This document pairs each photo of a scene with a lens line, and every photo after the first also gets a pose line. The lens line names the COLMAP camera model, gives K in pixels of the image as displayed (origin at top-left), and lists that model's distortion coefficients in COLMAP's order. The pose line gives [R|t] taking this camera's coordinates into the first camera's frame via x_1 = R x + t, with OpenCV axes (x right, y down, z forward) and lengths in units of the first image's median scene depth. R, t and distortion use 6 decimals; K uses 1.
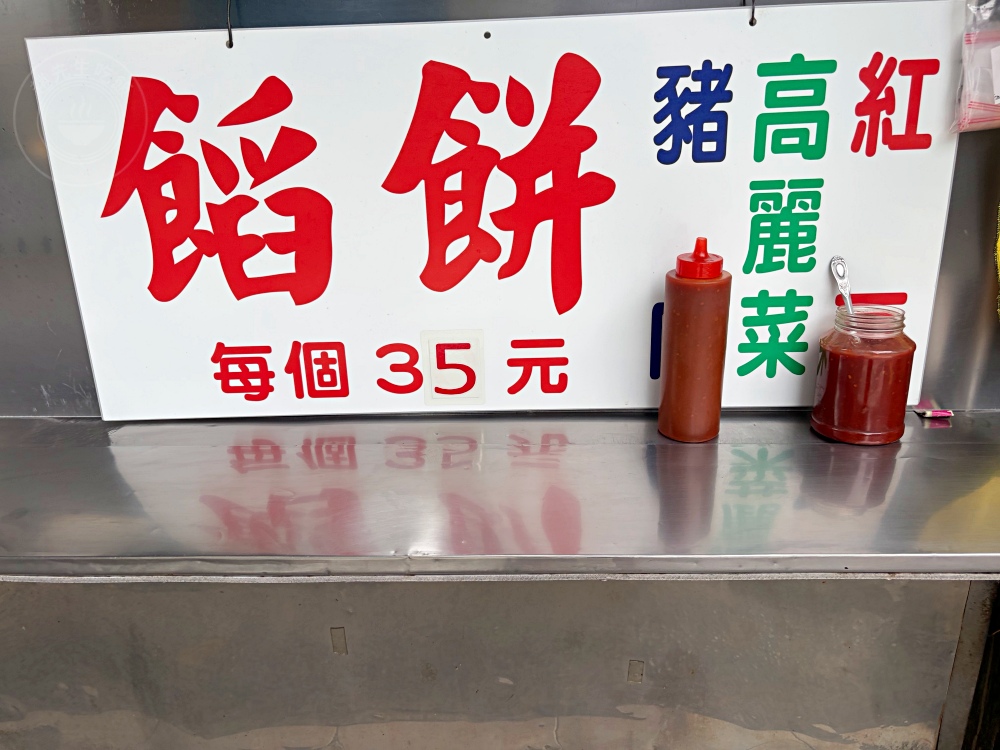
lens RADIAL K [[767.9, 0, 480.2], [0, 767.9, 367.3], [0, 0, 1]] dist [0.028978, -0.049079]
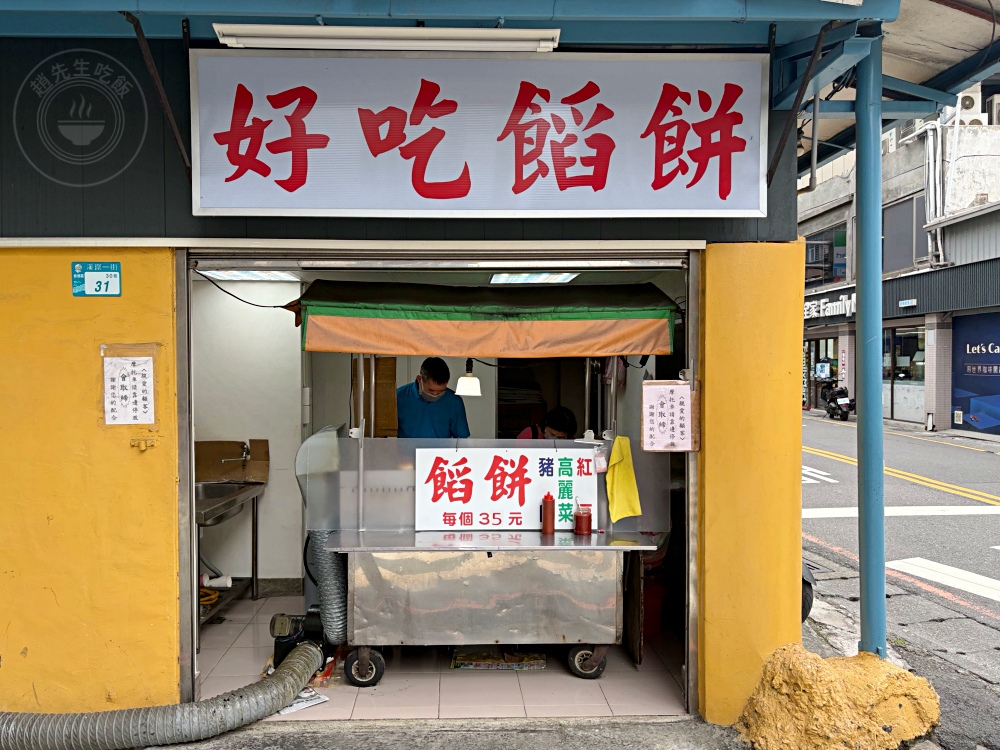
lens RADIAL K [[767.9, 0, 481.8], [0, 767.9, 371.6], [0, 0, 1]] dist [0.028978, -0.049079]
pose [[0.995893, 0.039523, 0.081457, -0.556172], [-0.011756, 0.948521, -0.316496, 0.648723], [-0.089773, 0.314238, 0.945090, -3.747513]]
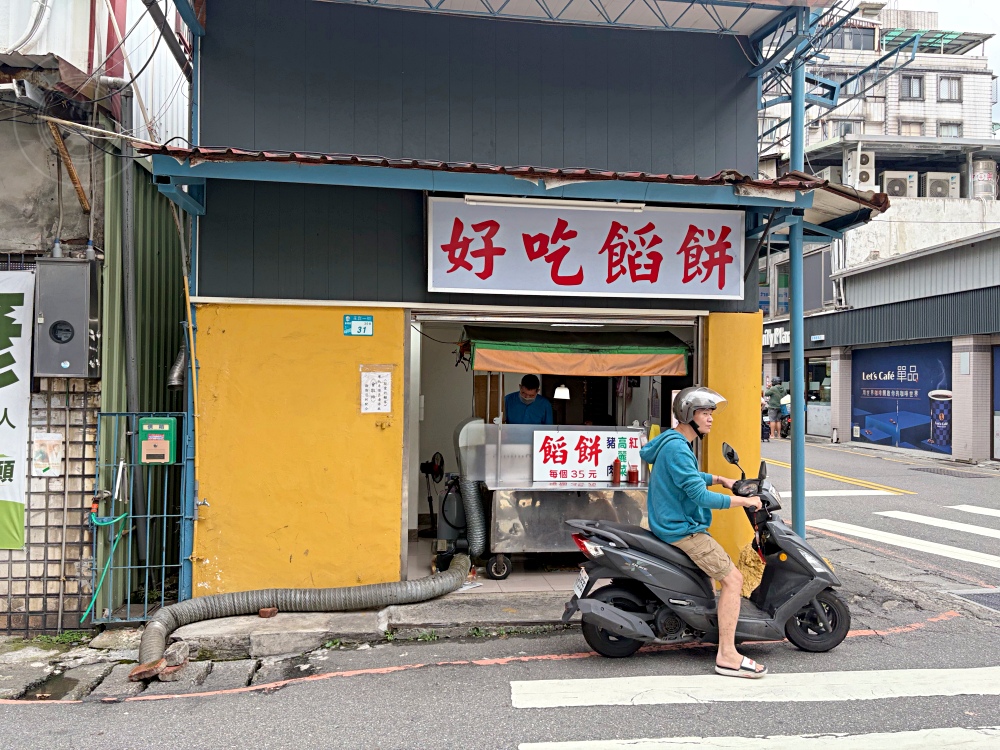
lens RADIAL K [[767.9, 0, 504.6], [0, 767.9, 369.7], [0, 0, 1]] dist [0.028978, -0.049079]
pose [[0.978617, 0.056897, 0.197664, -2.425061], [0.015177, 0.938386, -0.345254, 1.703769], [-0.205130, 0.340872, 0.917458, -6.364744]]
